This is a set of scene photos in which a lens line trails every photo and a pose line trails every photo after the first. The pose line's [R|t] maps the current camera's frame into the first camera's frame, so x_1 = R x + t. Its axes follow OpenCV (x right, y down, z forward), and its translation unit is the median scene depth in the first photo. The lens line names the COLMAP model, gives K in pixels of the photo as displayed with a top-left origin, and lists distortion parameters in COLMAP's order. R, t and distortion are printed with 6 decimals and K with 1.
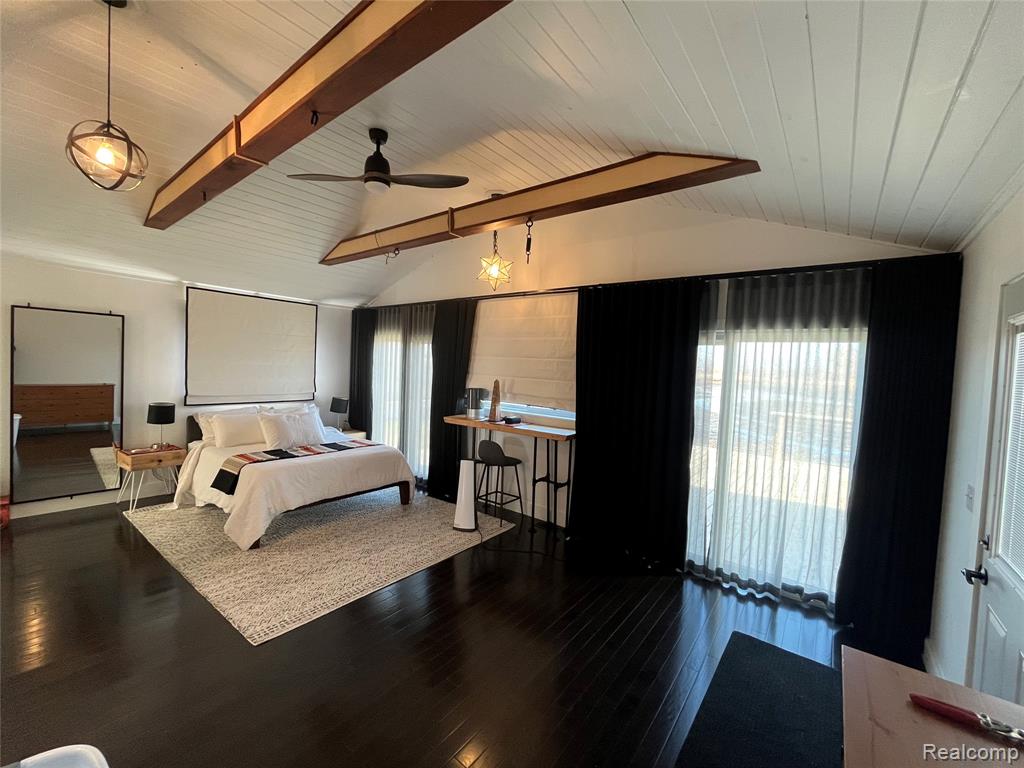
lens RADIAL K [[414.4, 0, 512.2], [0, 414.4, 381.7], [0, 0, 1]] dist [0.002710, -0.003186]
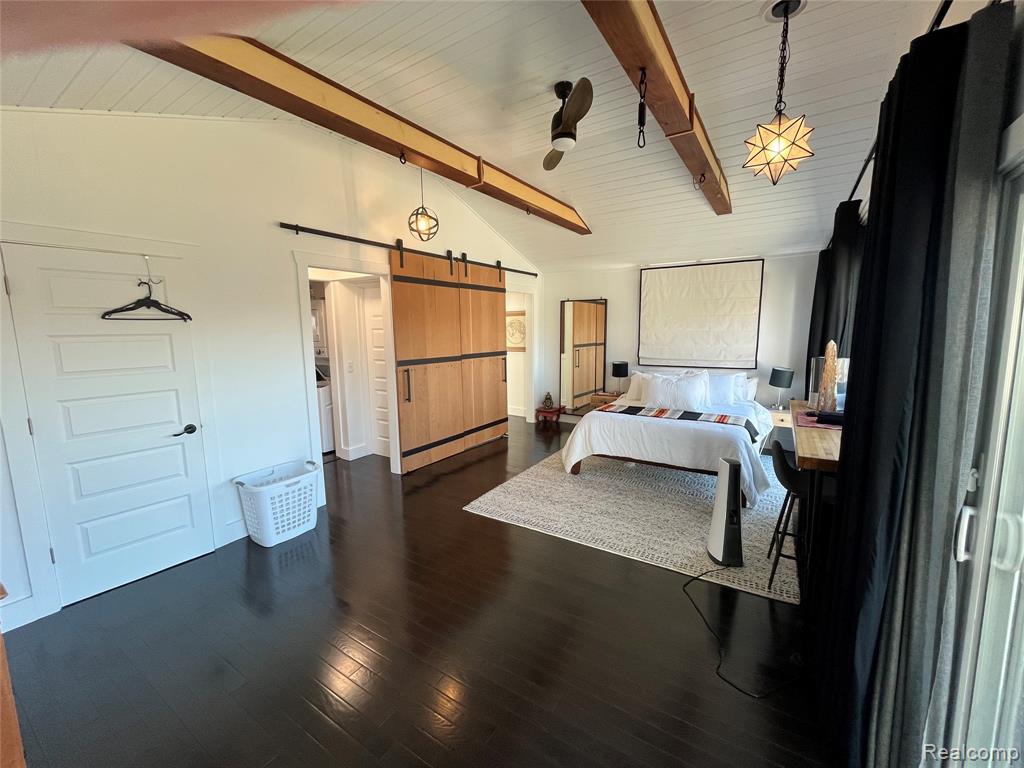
lens RADIAL K [[414.4, 0, 512.2], [0, 414.4, 381.7], [0, 0, 1]] dist [0.002710, -0.003186]
pose [[0.094592, 0.085298, -0.991855, 0.530206], [-0.022400, 0.996253, 0.083540, 0.013751], [0.995264, 0.014316, 0.096149, 0.601595]]
